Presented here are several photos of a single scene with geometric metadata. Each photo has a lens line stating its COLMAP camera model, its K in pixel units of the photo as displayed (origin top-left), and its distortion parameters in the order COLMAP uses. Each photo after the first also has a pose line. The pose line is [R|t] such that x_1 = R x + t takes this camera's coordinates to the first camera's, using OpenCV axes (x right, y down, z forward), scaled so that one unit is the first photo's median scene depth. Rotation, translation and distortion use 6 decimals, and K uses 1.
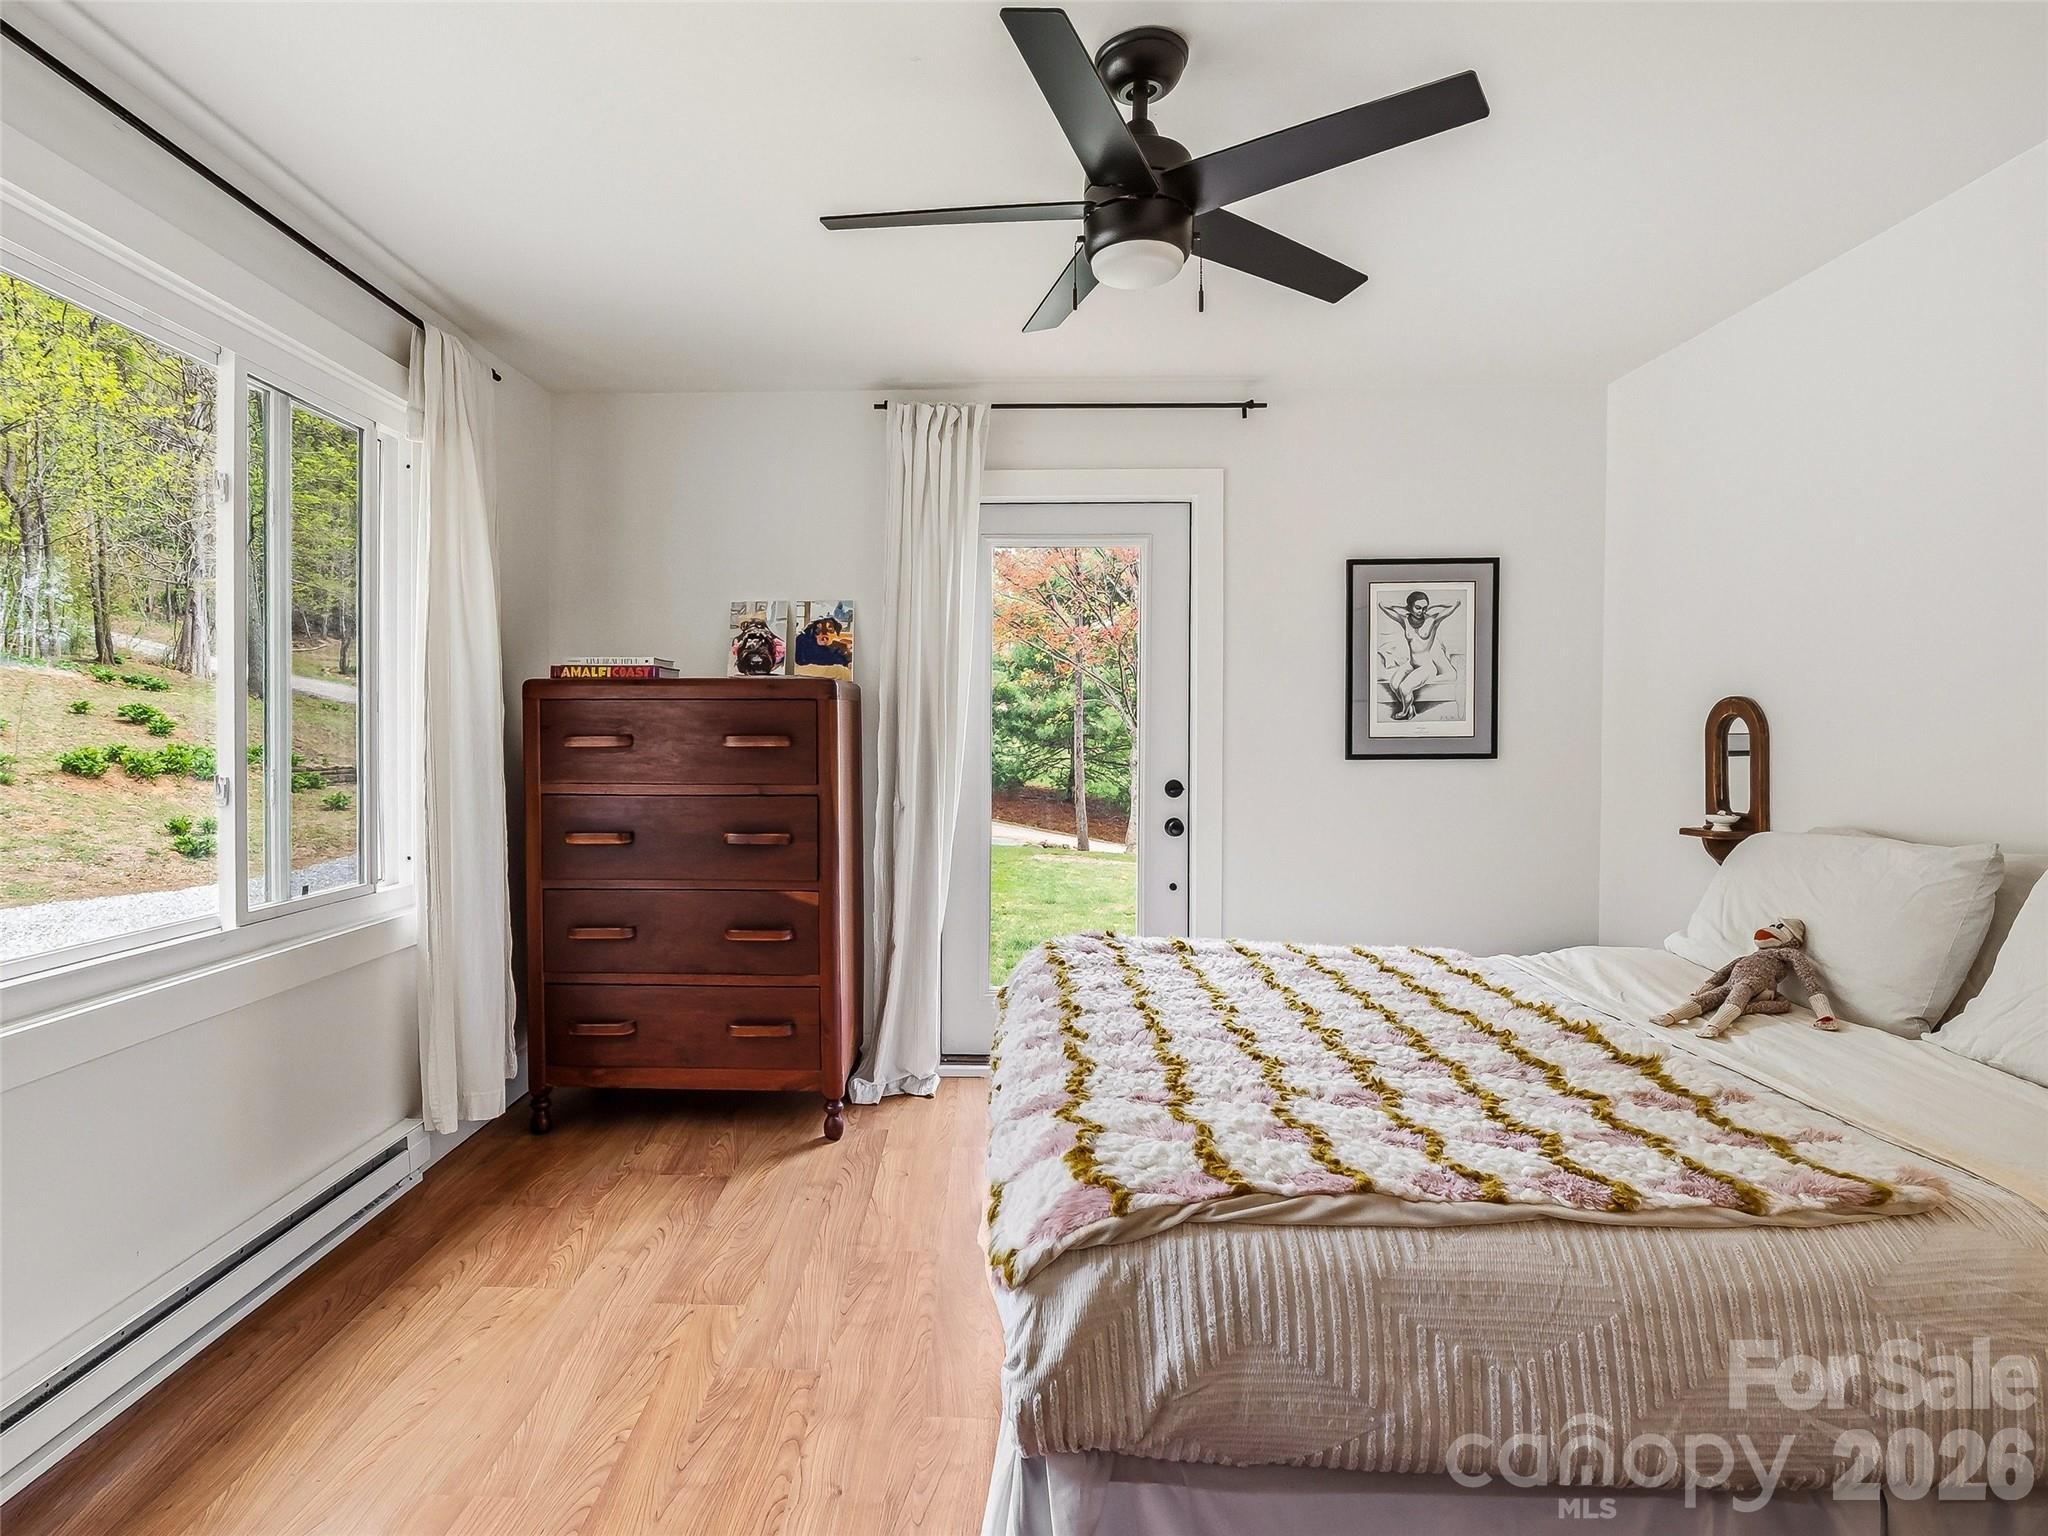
lens RADIAL K [[1018.3, 0, 1021.4], [0, 1018.3, 741.3], [0, 0, 1]] dist [-0.002838, -0.010208]
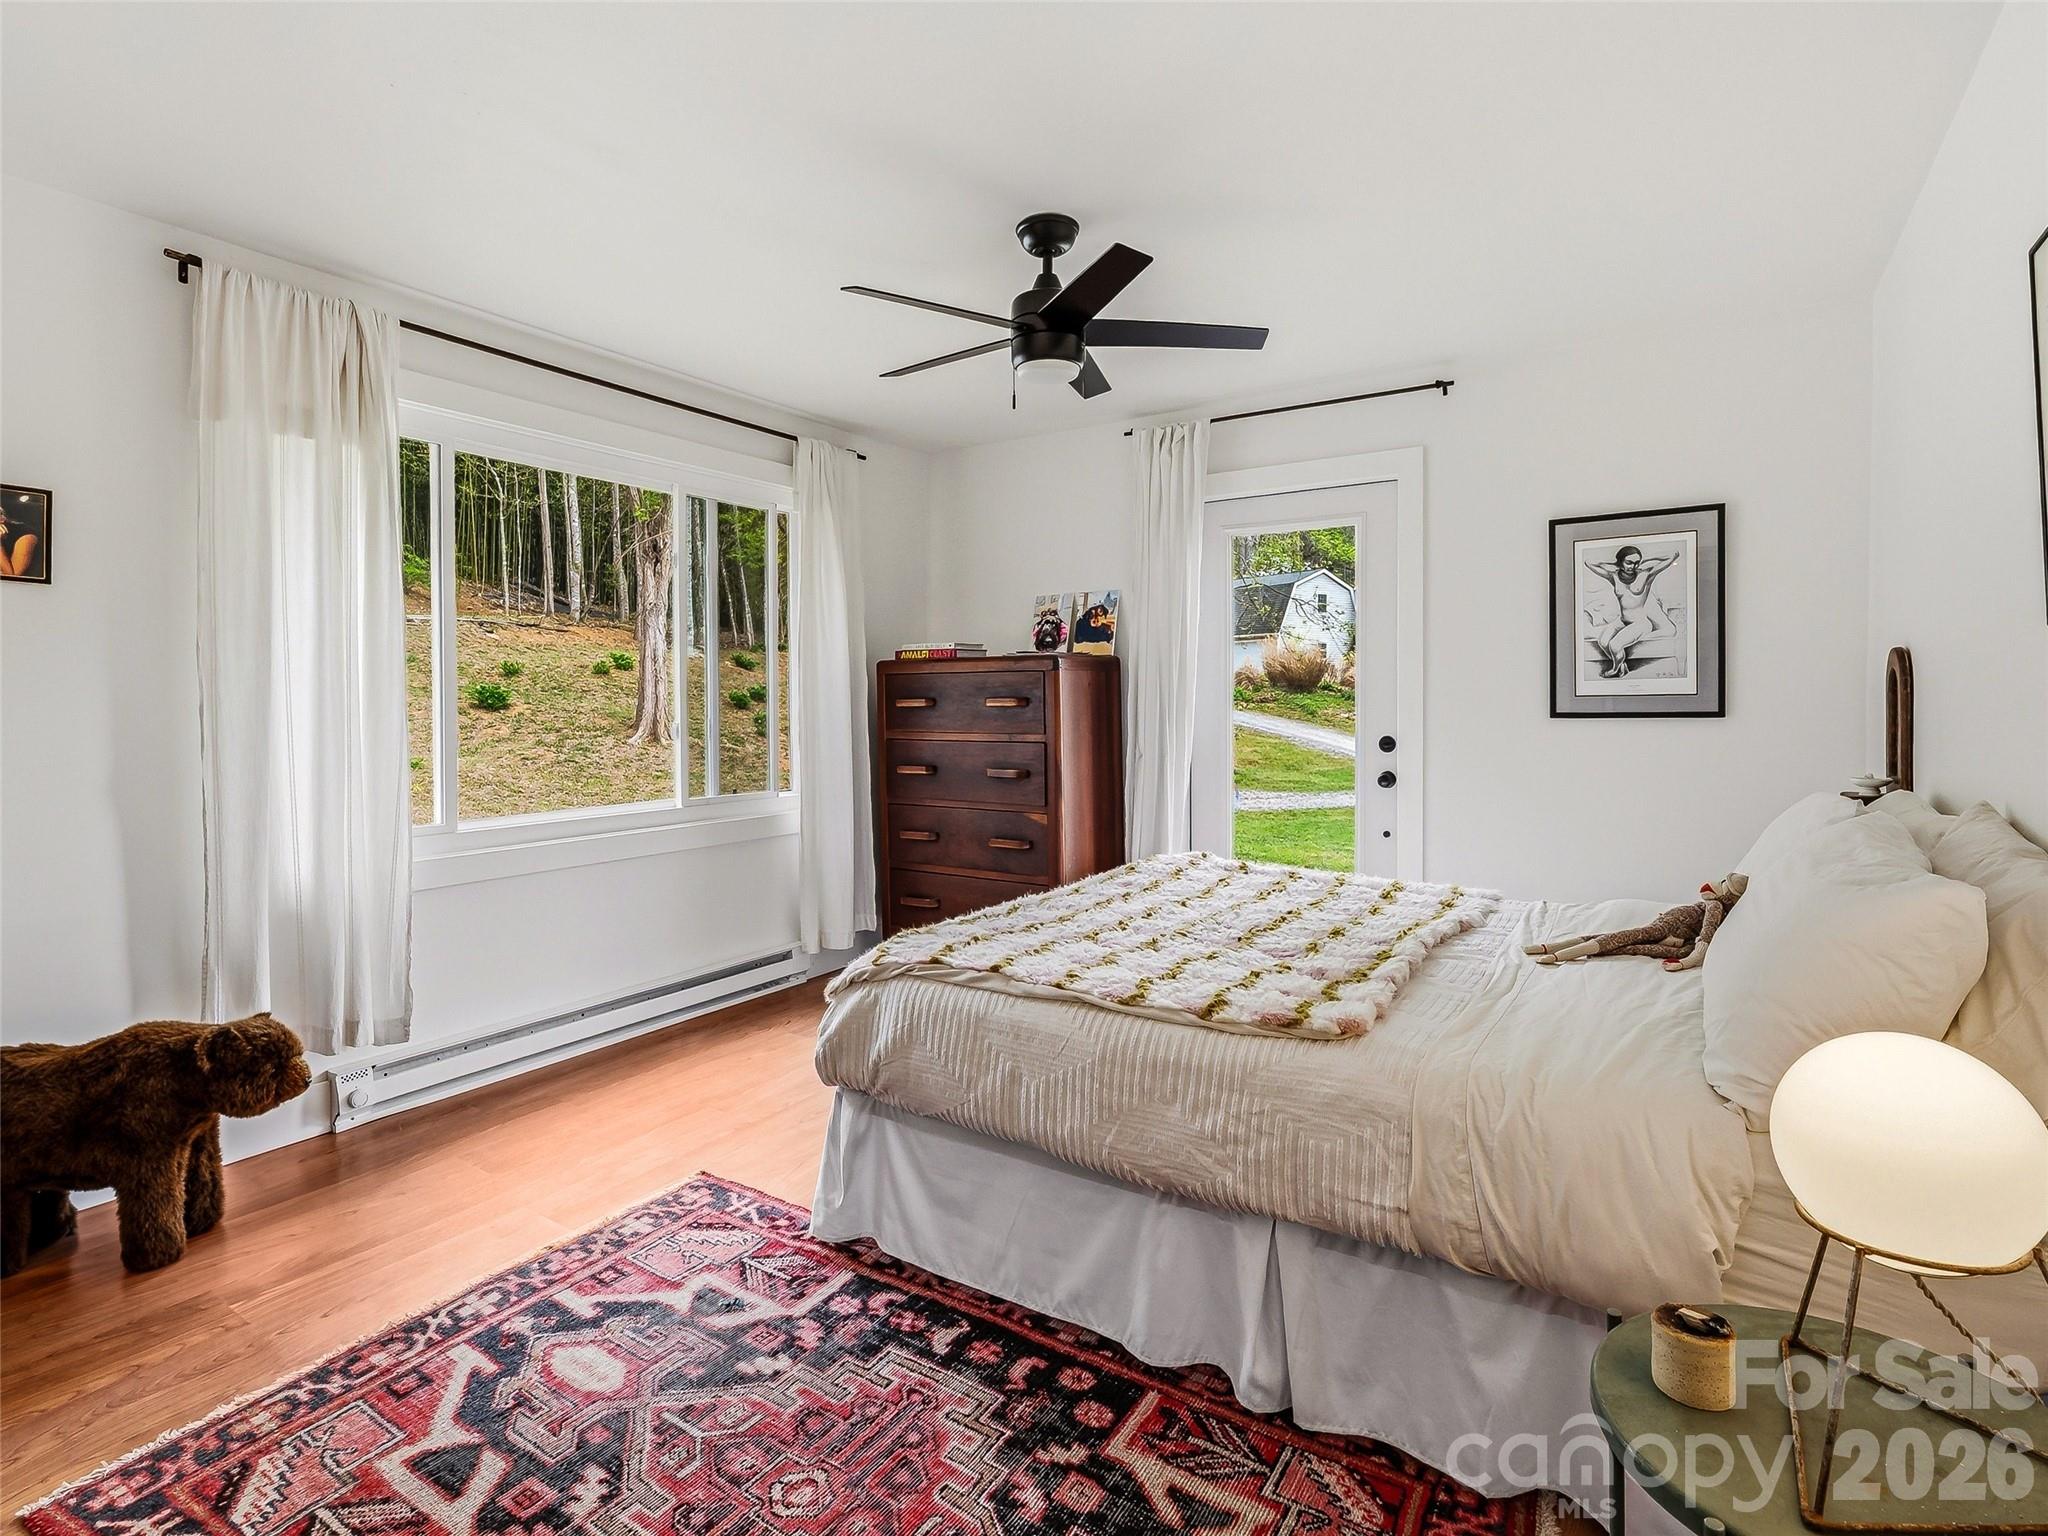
lens RADIAL K [[1008.9, 0, 1052.5], [0, 1008.9, 714.0], [0, 0, 1]] dist [-0.001971, -0.000550]
pose [[0.863697, 0.001432, -0.504009, 0.404516], [0.003969, 0.999946, 0.009644, 0.002484], [0.503996, -0.010330, 0.863644, -0.119209]]
